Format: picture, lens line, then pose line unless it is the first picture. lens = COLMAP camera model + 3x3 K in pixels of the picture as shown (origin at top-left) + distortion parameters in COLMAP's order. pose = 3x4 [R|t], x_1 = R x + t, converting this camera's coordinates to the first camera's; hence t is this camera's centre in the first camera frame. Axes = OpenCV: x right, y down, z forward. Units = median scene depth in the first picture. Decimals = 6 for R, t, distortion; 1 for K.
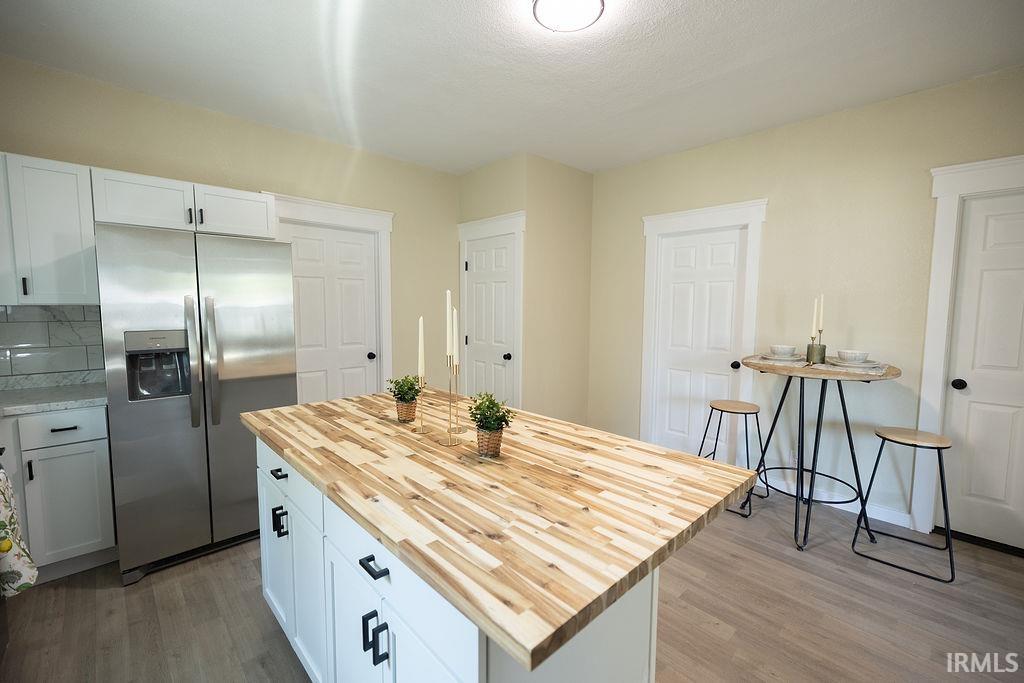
lens RADIAL K [[430.8, 0, 509.2], [0, 430.8, 339.0], [0, 0, 1]] dist [0.000633, 0.000099]
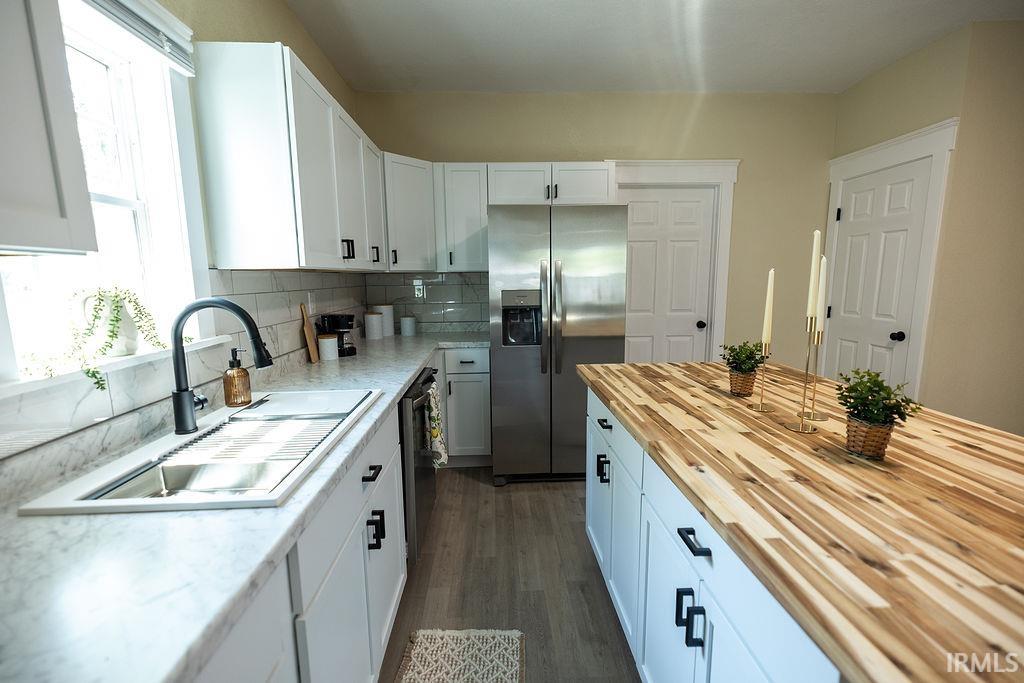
lens RADIAL K [[441.4, 0, 509.4], [0, 441.4, 339.5], [0, 0, 1]] dist [0.002705, -0.000119]
pose [[0.752985, 0.078536, -0.653335, -0.022623], [-0.037925, 0.996381, 0.076063, 0.034860], [0.656944, -0.032497, 0.753239, 0.044551]]
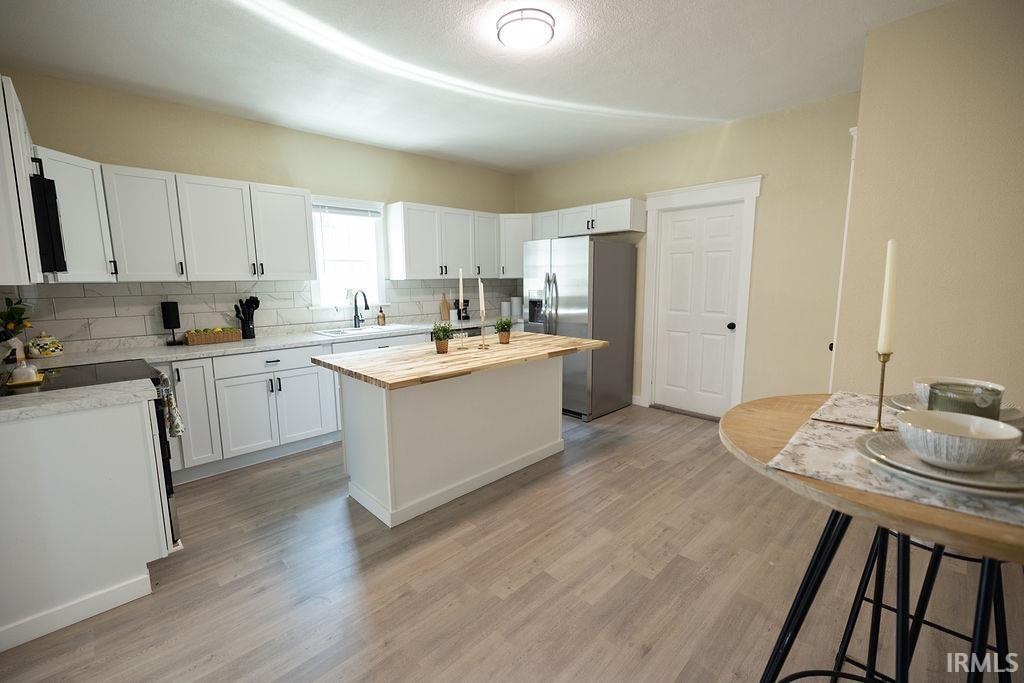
lens RADIAL K [[441.4, 0, 509.4], [0, 441.4, 339.5], [0, 0, 1]] dist [0.002705, -0.000119]
pose [[0.010463, 0.134260, -0.990891, 1.640863], [-0.070442, 0.988582, 0.133203, -0.071704], [0.997461, 0.068407, 0.019801, 1.060816]]
